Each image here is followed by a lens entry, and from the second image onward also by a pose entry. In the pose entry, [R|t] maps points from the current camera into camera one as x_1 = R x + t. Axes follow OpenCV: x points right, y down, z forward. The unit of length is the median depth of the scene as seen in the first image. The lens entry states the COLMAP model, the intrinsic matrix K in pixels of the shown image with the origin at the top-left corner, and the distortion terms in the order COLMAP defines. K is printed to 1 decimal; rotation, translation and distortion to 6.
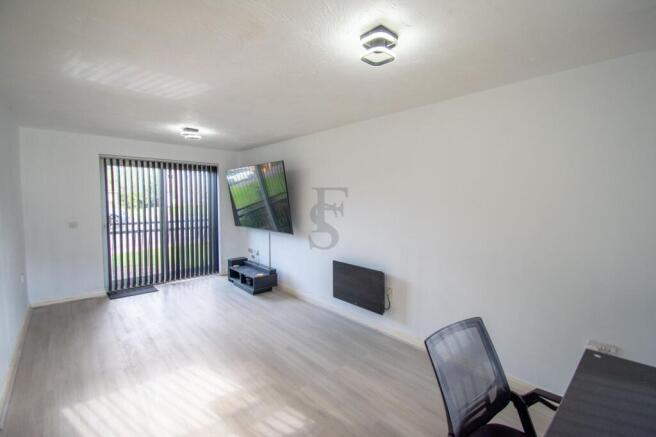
lens RADIAL K [[297.4, 0, 372.1], [0, 297.4, 216.6], [0, 0, 1]] dist [-0.023494, -0.000435]
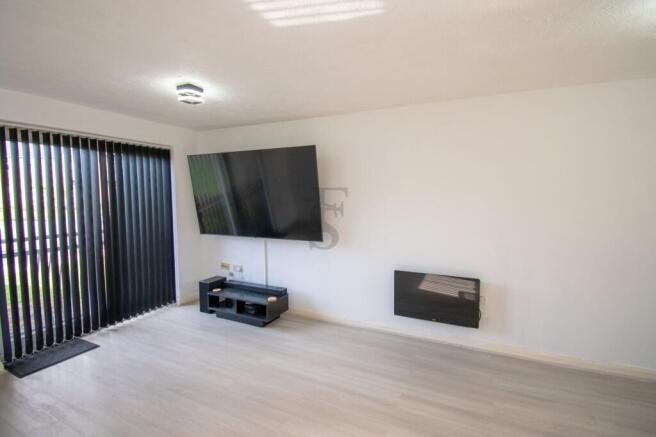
lens RADIAL K [[297.4, 0, 372.1], [0, 297.4, 216.6], [0, 0, 1]] dist [-0.023494, -0.000435]
pose [[0.937807, -0.041607, 0.344655, -0.373137], [0.035661, 0.999086, 0.023578, -0.016162], [-0.345321, -0.009820, 0.938433, 0.212222]]
